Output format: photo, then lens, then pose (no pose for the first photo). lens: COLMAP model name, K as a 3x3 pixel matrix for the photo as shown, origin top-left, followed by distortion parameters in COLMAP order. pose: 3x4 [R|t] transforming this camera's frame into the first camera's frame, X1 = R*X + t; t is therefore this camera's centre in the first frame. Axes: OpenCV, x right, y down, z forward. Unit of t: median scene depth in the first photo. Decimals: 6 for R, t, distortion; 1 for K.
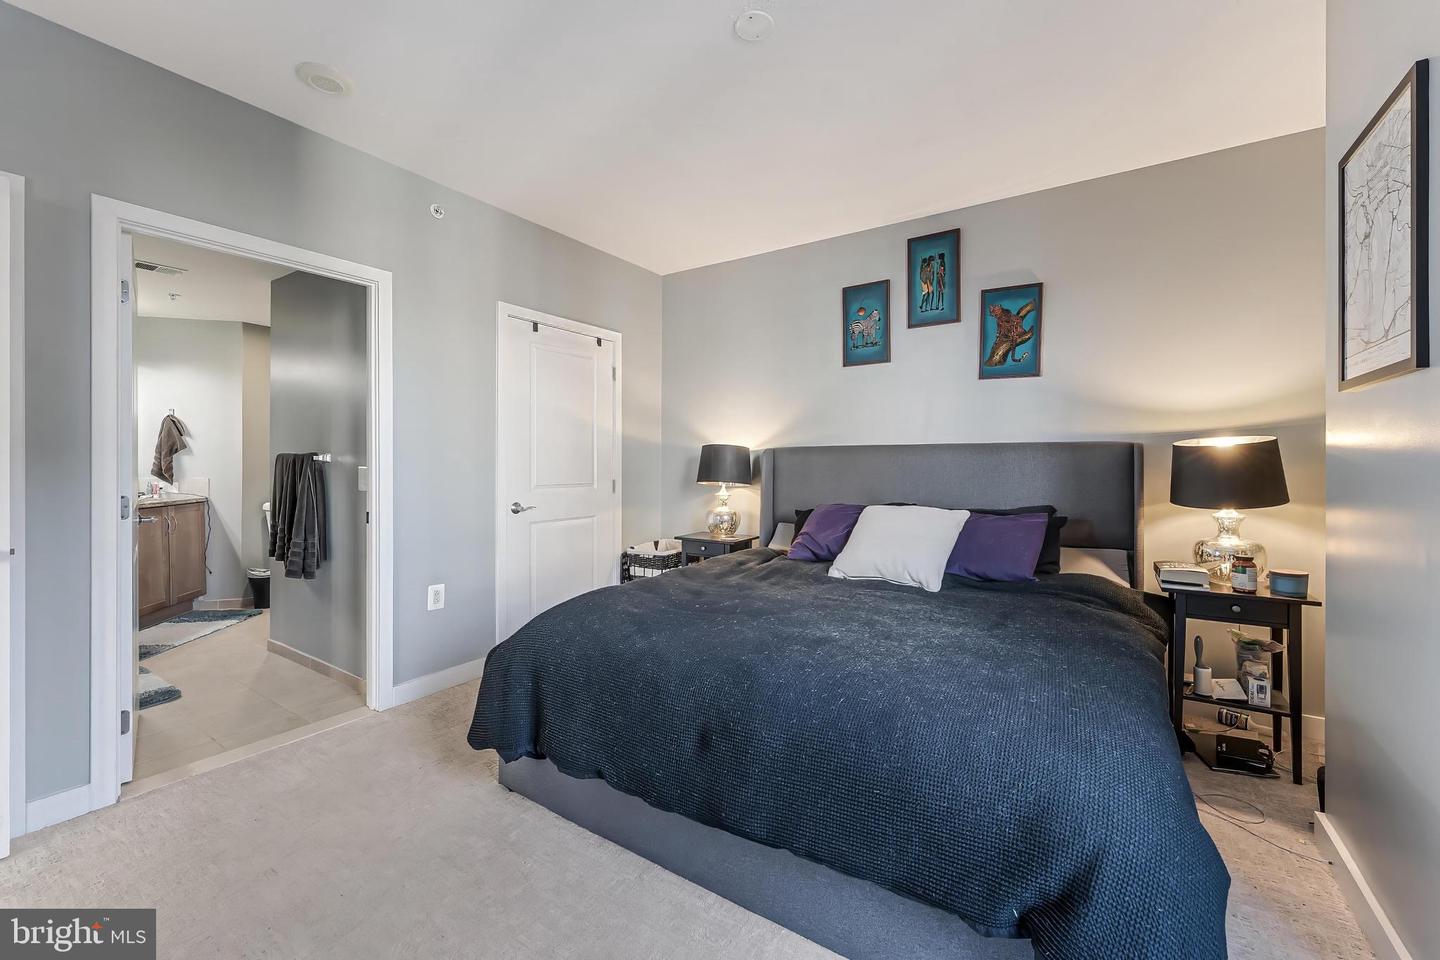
lens RADIAL K [[583.8, 0, 721.8], [0, 583.8, 468.1], [0, 0, 1]] dist [0.001037, -0.000570]
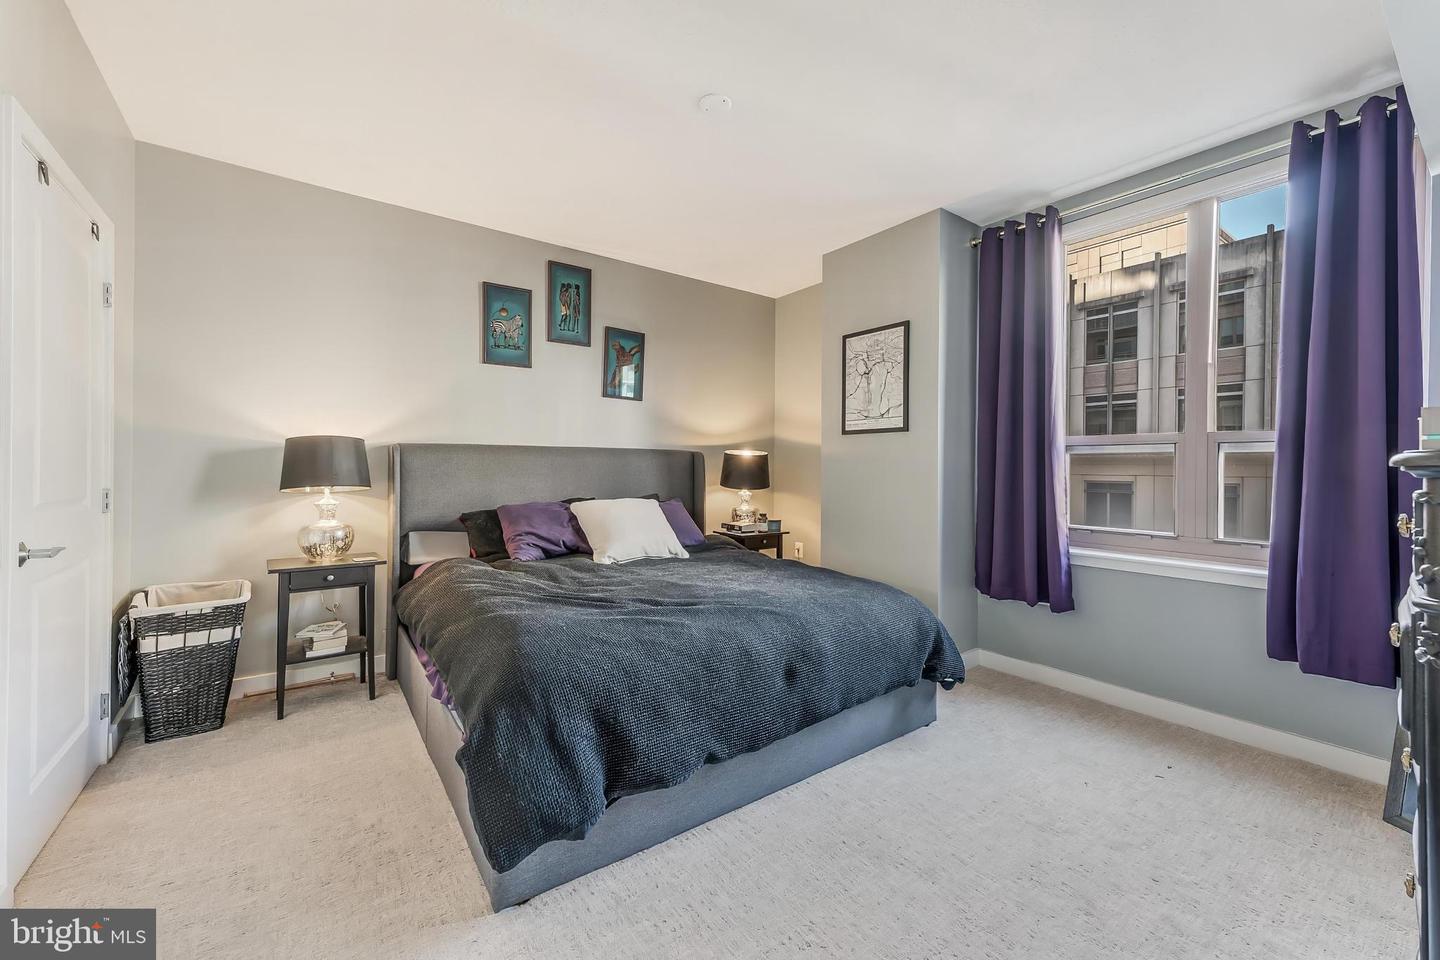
lens RADIAL K [[583.8, 0, 721.8], [0, 583.8, 468.1], [0, 0, 1]] dist [0.001037, -0.000570]
pose [[0.333911, -0.002657, 0.942601, -0.633311], [0.000247, 0.999996, 0.002731, -0.001966], [-0.942604, -0.000679, 0.333911, 0.332679]]
